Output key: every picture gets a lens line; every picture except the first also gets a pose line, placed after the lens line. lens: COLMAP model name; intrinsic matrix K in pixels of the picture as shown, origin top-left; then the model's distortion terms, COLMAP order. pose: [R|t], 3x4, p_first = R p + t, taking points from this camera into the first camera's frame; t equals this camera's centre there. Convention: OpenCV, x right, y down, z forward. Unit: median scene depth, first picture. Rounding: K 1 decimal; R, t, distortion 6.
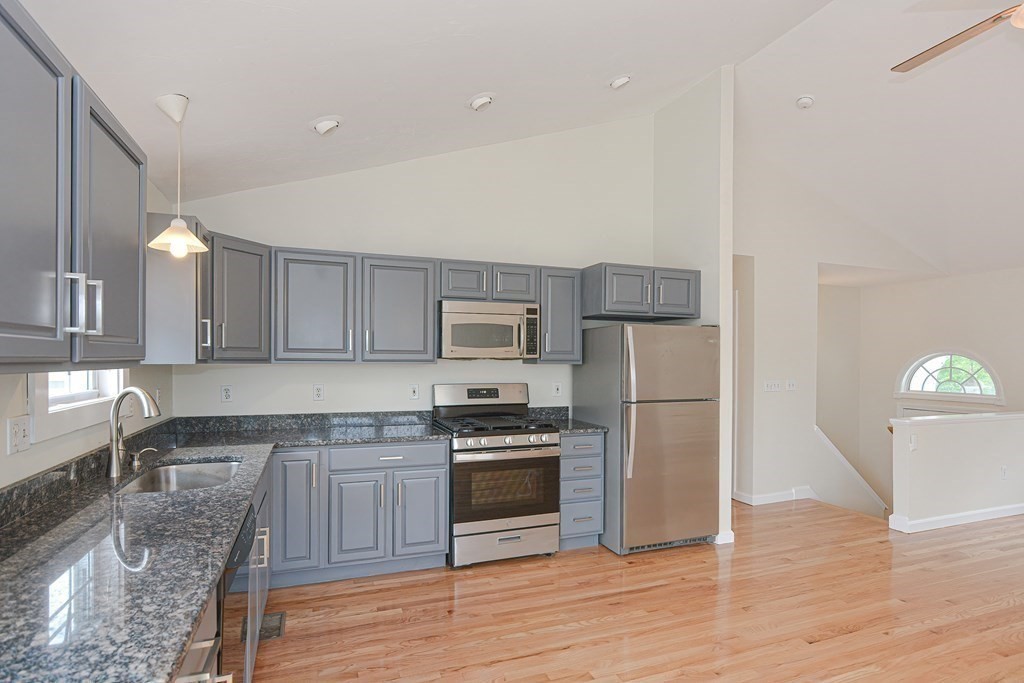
lens RADIAL K [[509.8, 0, 509.7], [0, 509.8, 358.5], [0, 0, 1]] dist [-0.016183, 0.007583]
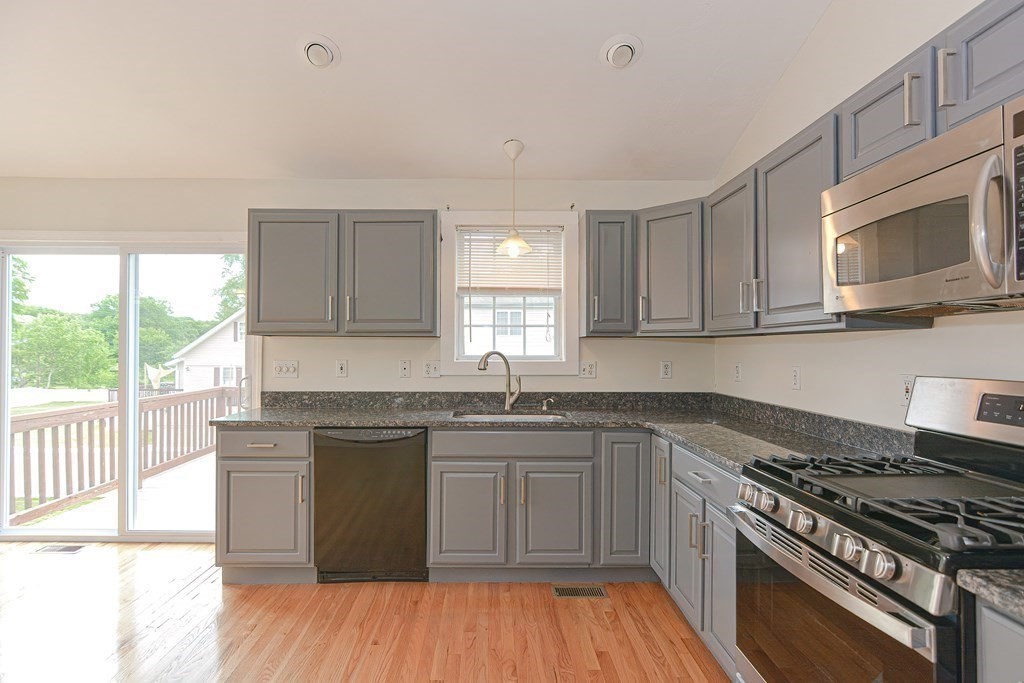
lens RADIAL K [[509.8, 0, 490.8], [0, 509.8, 343.2], [0, 0, 1]] dist [-0.016183, 0.007583]
pose [[-0.344300, -0.012157, -0.938781, 0.409701], [0.001993, 0.999904, -0.013679, 0.028909], [0.938858, -0.006580, -0.344242, 0.861942]]
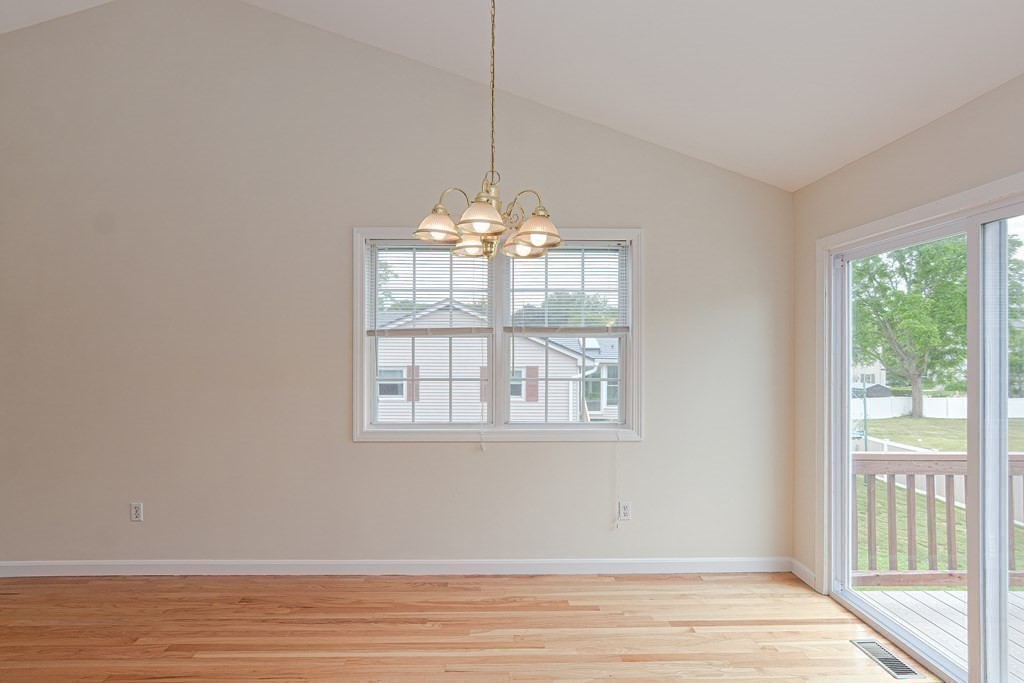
lens RADIAL K [[509.8, 0, 498.5], [0, 509.8, 351.4], [0, 0, 1]] dist [-0.016183, 0.007583]
pose [[-0.943229, -0.001247, 0.332142, 0.084639], [-0.004274, 0.999956, -0.008384, -0.001047], [-0.332117, -0.009328, -0.943192, 0.608907]]
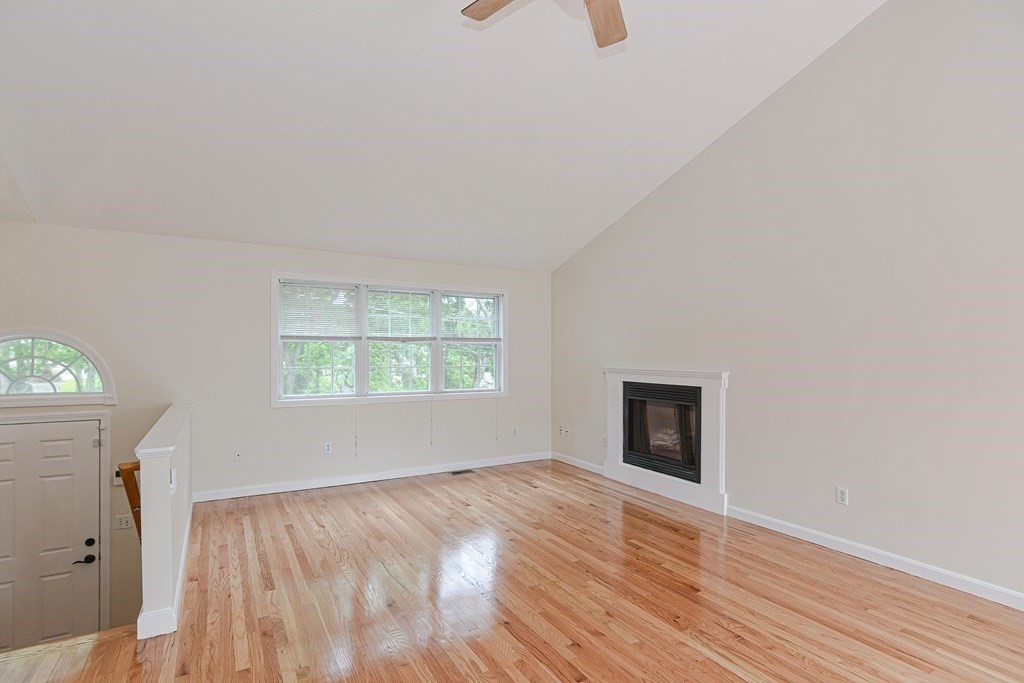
lens RADIAL K [[509.8, 0, 523.6], [0, 509.8, 350.1], [0, 0, 1]] dist [-0.016183, 0.007583]
pose [[-0.193164, -0.002249, 0.981164, 0.118555], [-0.014680, 0.999892, -0.000598, -0.001605], [-0.981057, -0.014519, -0.193176, 0.791168]]
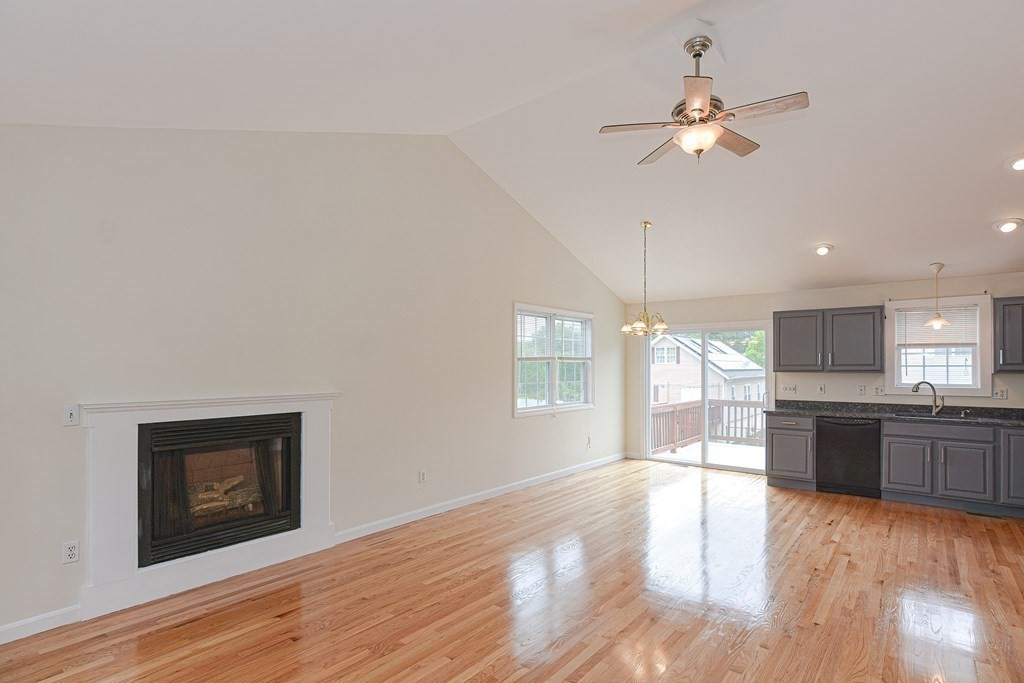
lens RADIAL K [[509.8, 0, 513.6], [0, 509.8, 364.0], [0, 0, 1]] dist [-0.016183, 0.007583]
pose [[-0.860114, -0.005643, -0.510070, 1.431630], [0.000329, 0.999932, -0.011616, -0.004636], [0.510102, -0.010159, -0.860054, 1.249614]]
